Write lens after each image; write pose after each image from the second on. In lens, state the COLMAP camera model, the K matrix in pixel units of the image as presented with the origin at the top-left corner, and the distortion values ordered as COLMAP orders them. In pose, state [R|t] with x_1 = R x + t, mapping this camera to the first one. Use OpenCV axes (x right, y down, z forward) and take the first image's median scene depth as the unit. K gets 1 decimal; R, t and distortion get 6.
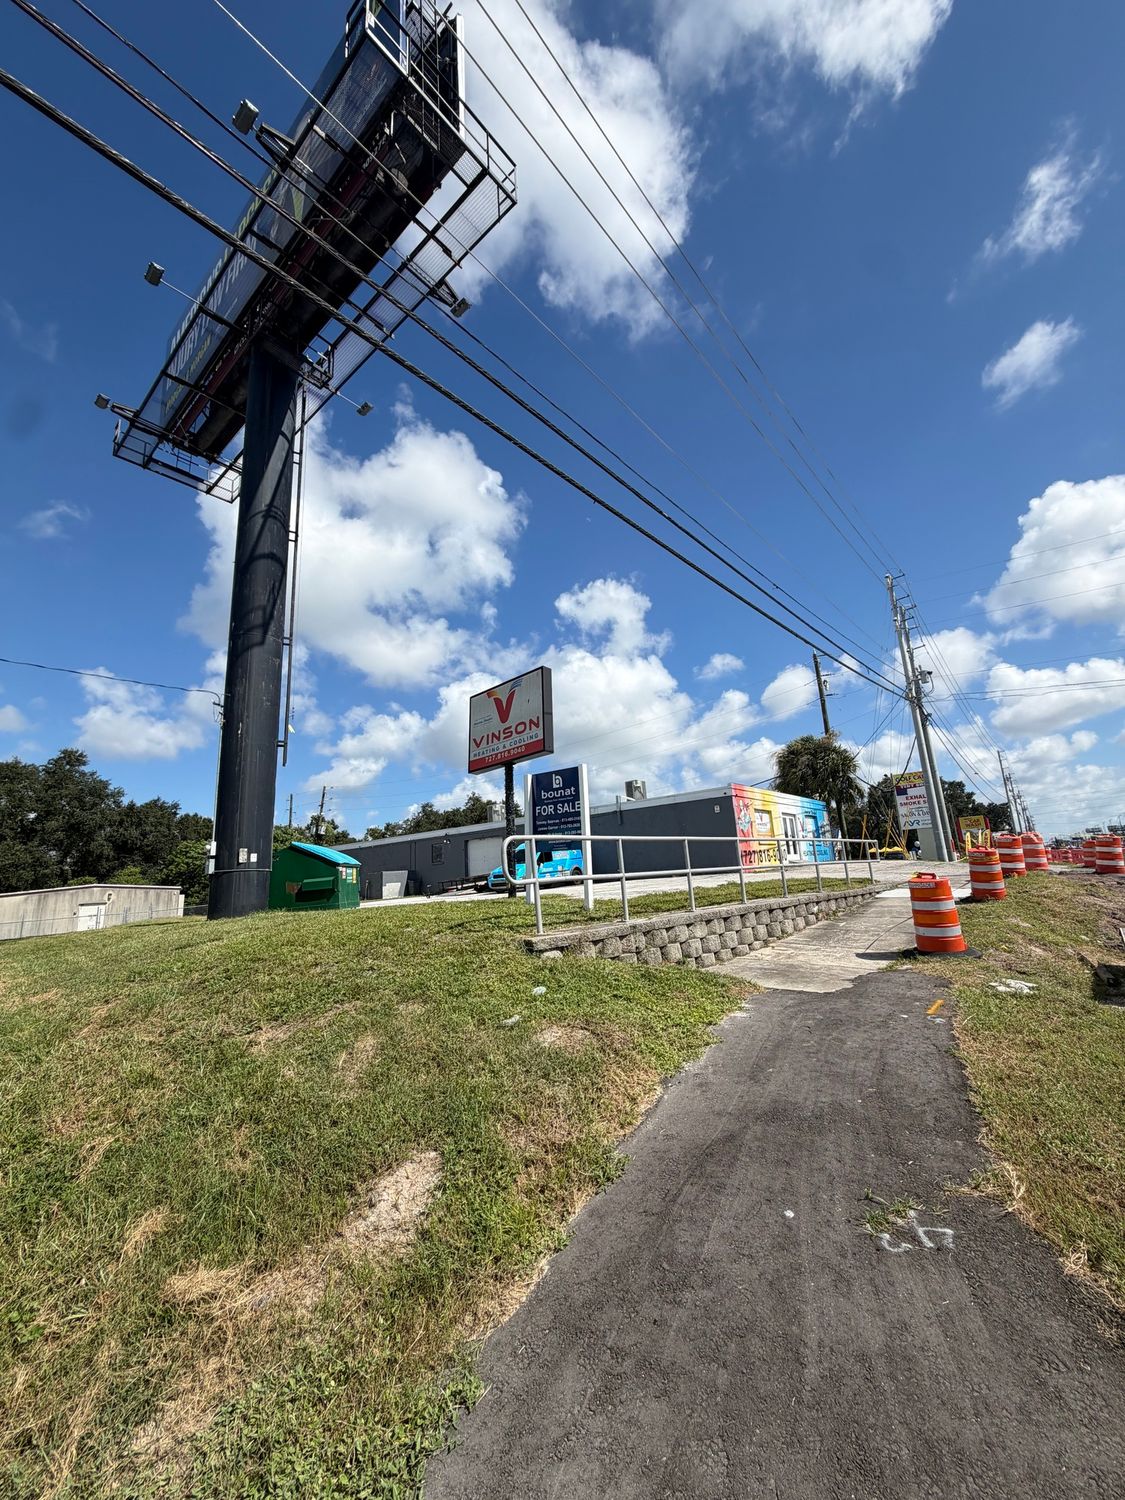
lens RADIAL K [[595.1, 0, 562.8], [0, 595.1, 743.2], [0, 0, 1]] dist [0.001322, -0.000309]
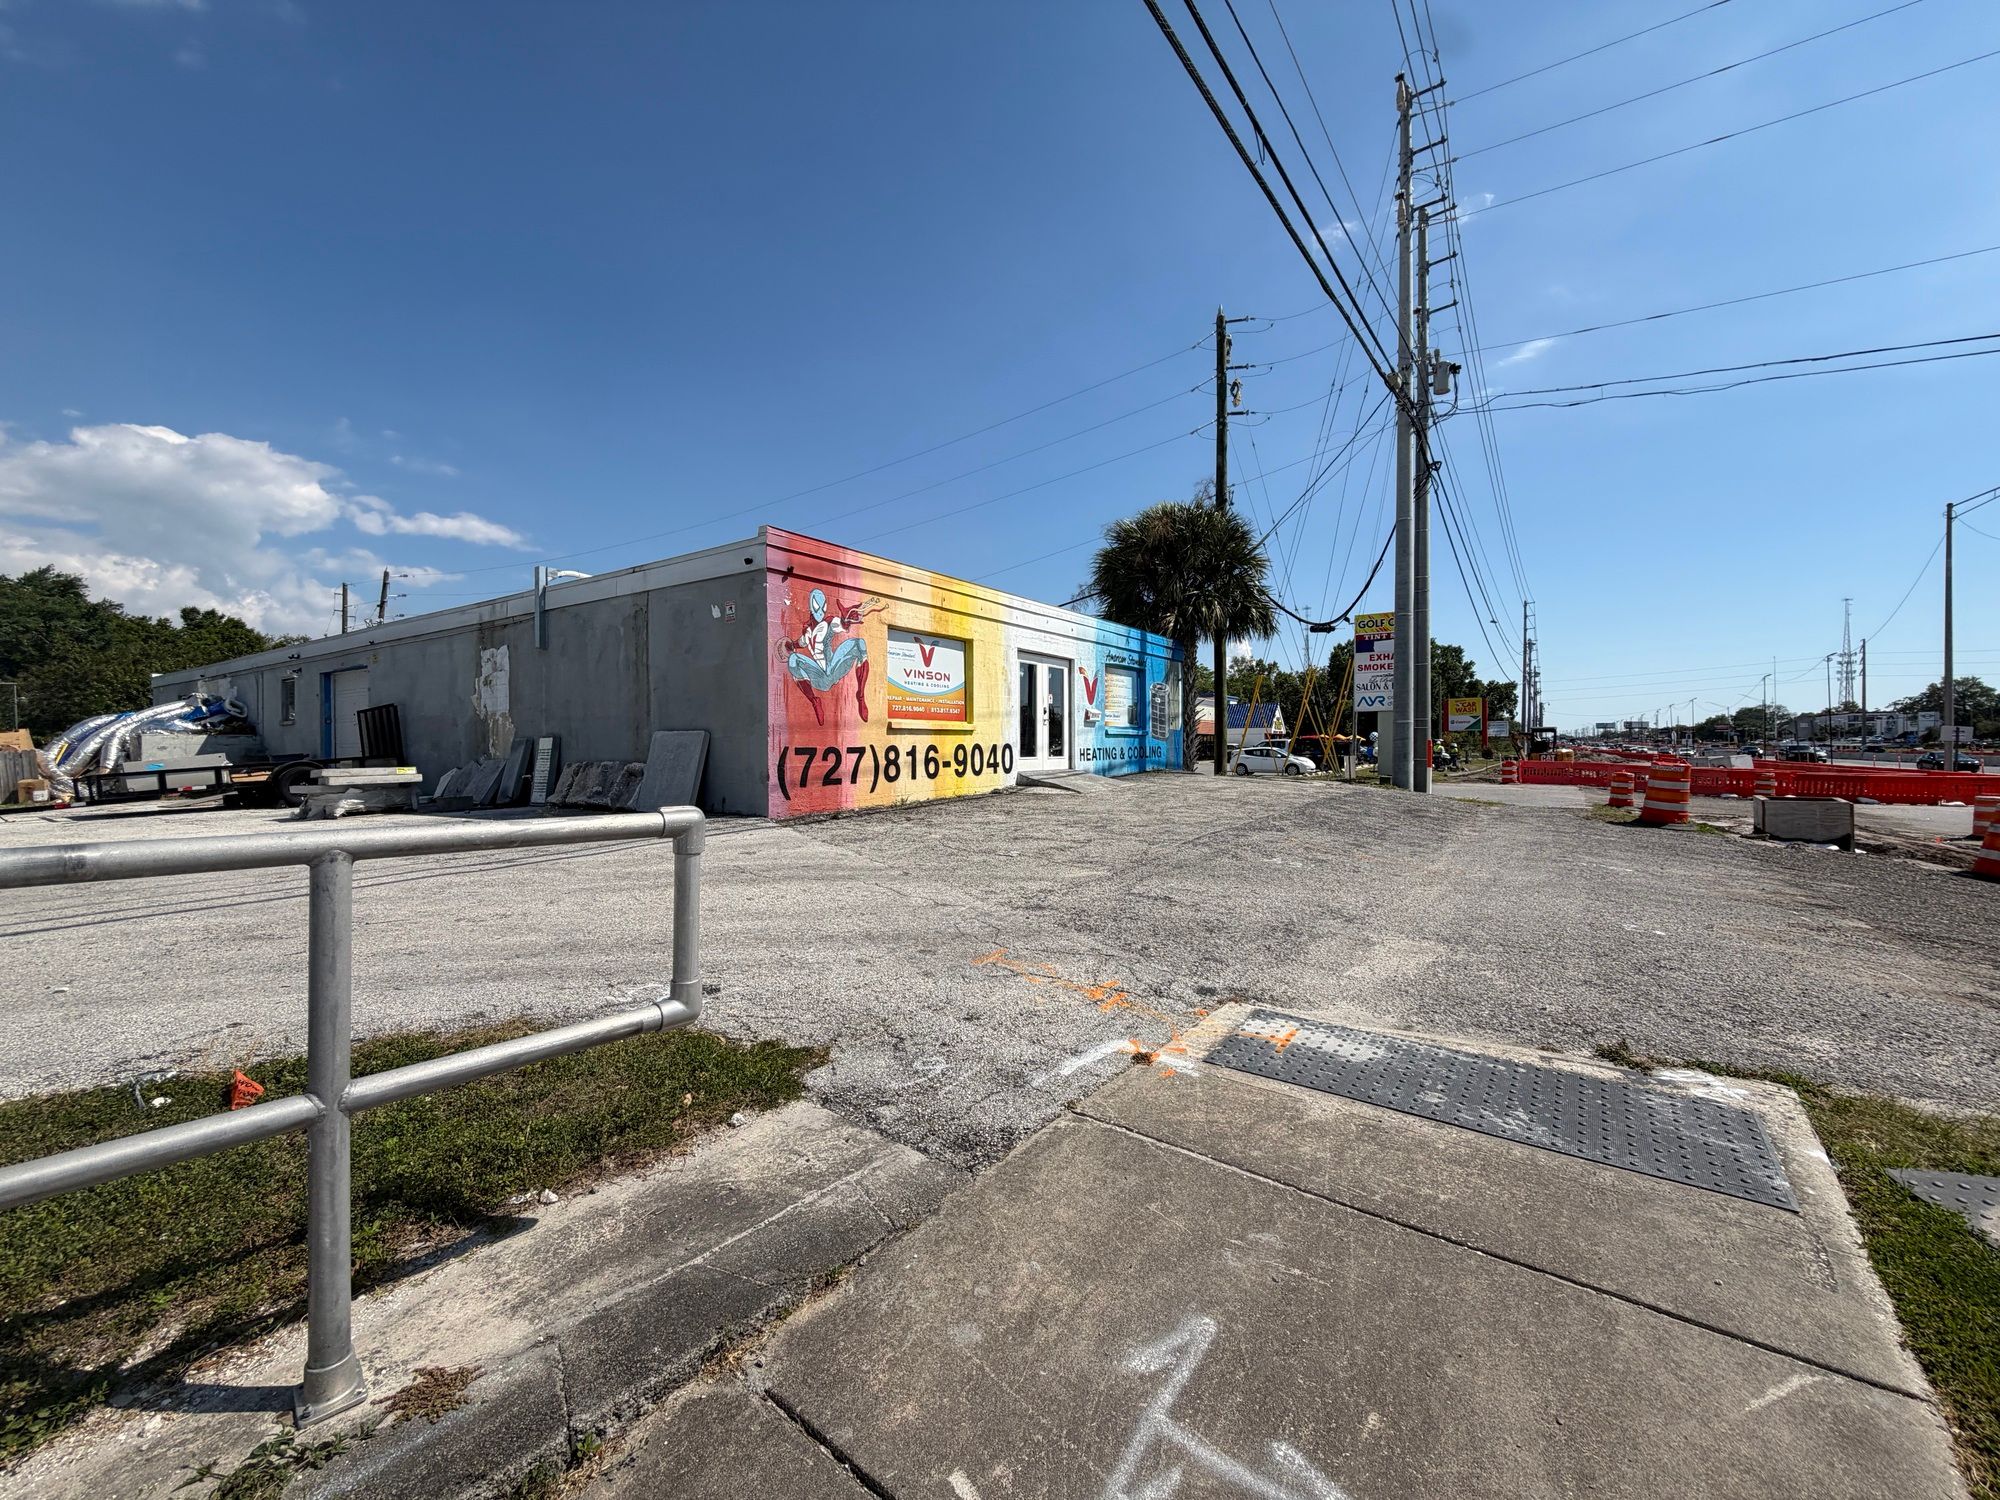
lens RADIAL K [[793.5, 0, 1008.1], [0, 793.5, 751.3], [0, 0, 1]] dist [0.001322, -0.000309]
pose [[0.994809, 0.057111, 0.084225, 0.373655], [-0.074678, 0.971957, 0.222986, 0.077935], [-0.069129, -0.228118, 0.971176, 0.569919]]
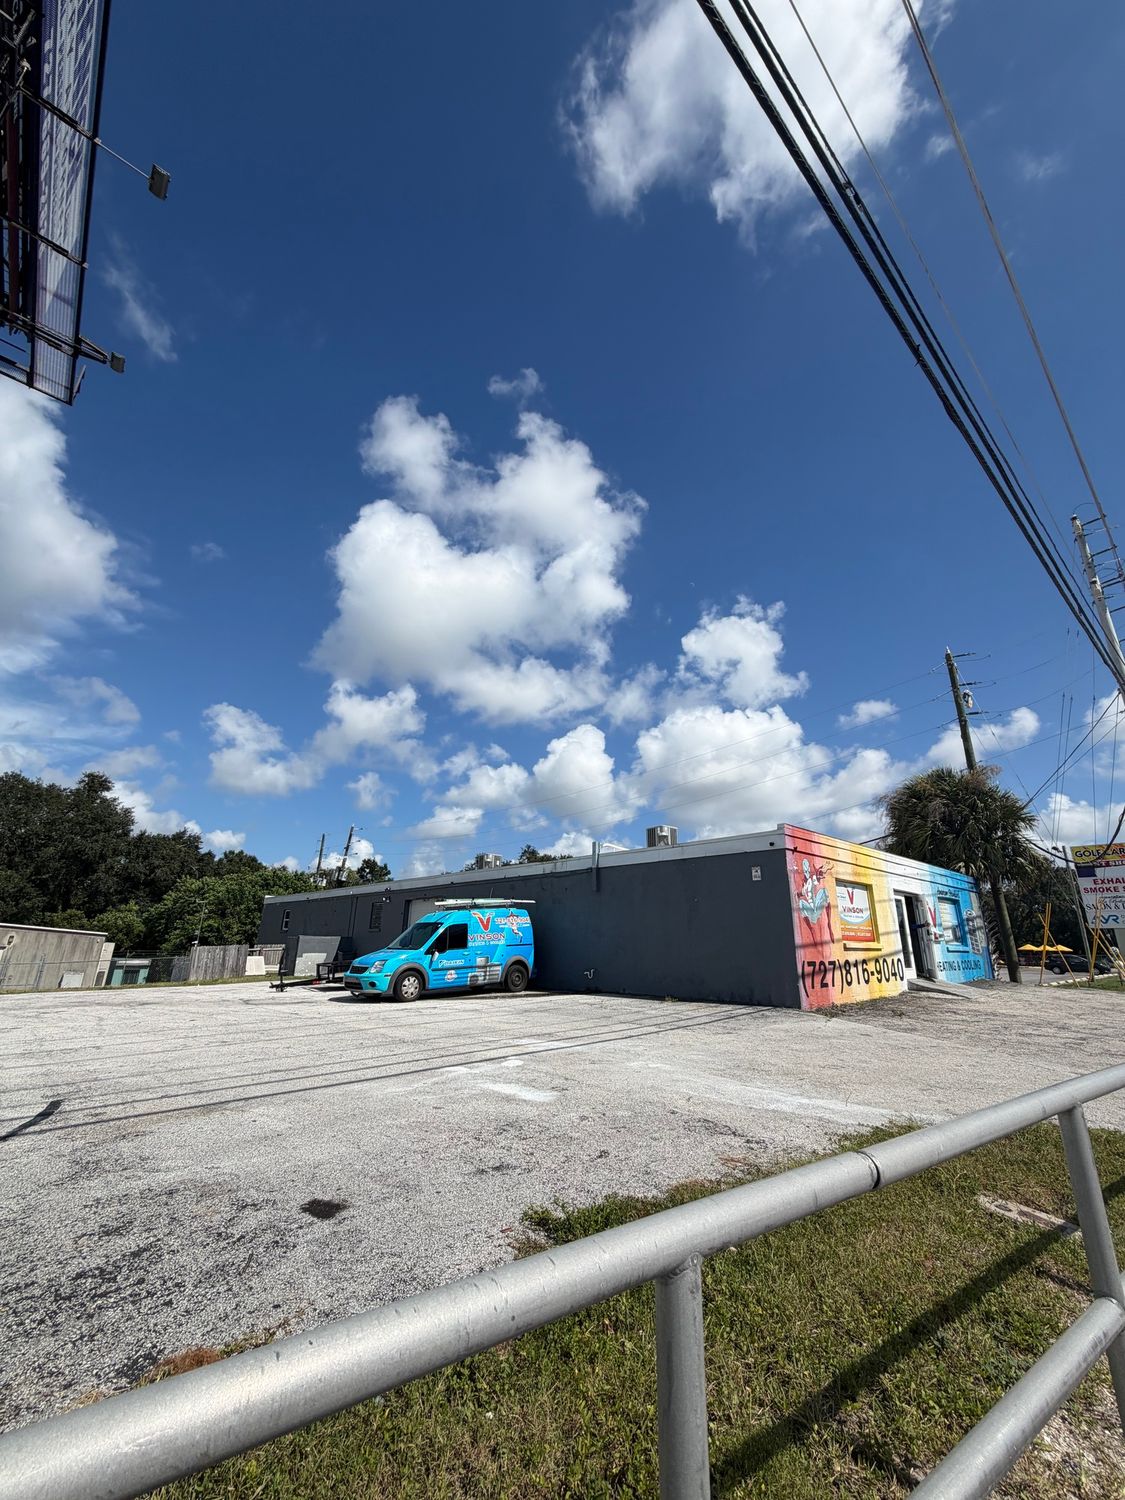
lens RADIAL K [[595.1, 0, 562.7], [0, 595.1, 748.4], [0, 0, 1]] dist [0.001322, -0.000309]
pose [[0.985880, 0.027679, -0.165149, 0.175257], [-0.042502, 0.995309, -0.086907, 0.054065], [0.161969, 0.092699, 0.982432, 0.453362]]
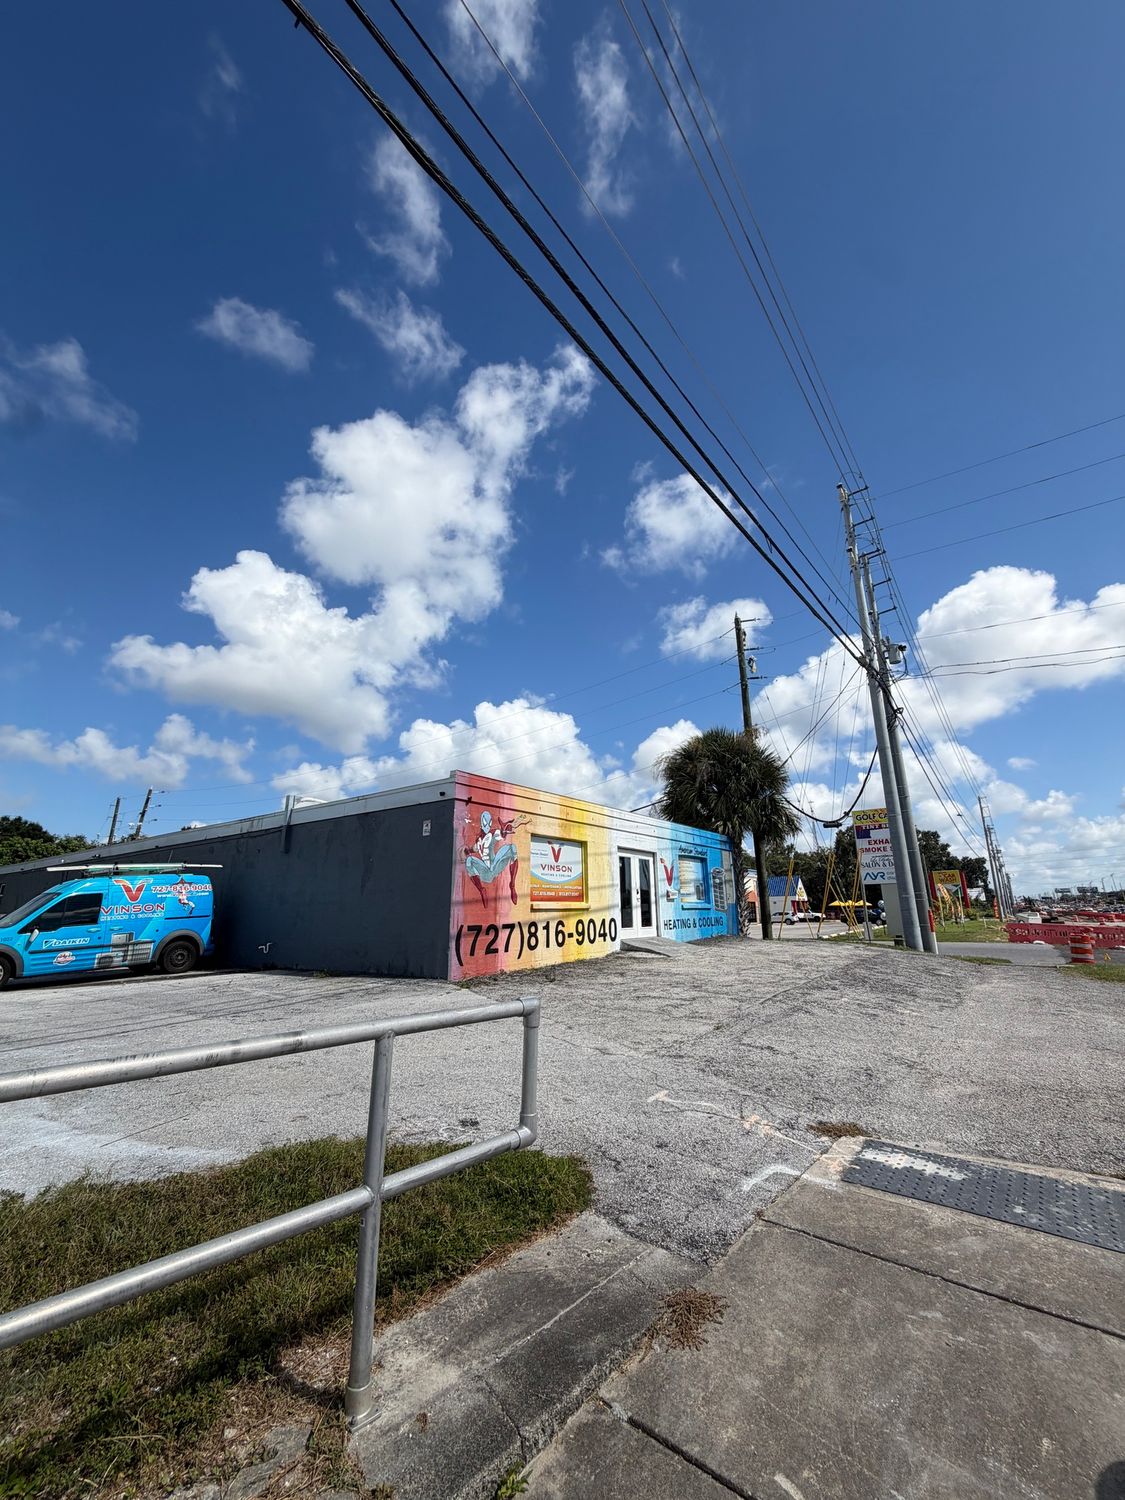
lens RADIAL K [[595.1, 0, 564.7], [0, 595.1, 746.0], [0, 0, 1]] dist [0.001322, -0.000309]
pose [[0.997703, 0.059880, 0.031668, 0.345875], [-0.058264, 0.997063, -0.049696, 0.064944], [-0.034550, 0.047737, 0.998262, 0.543627]]
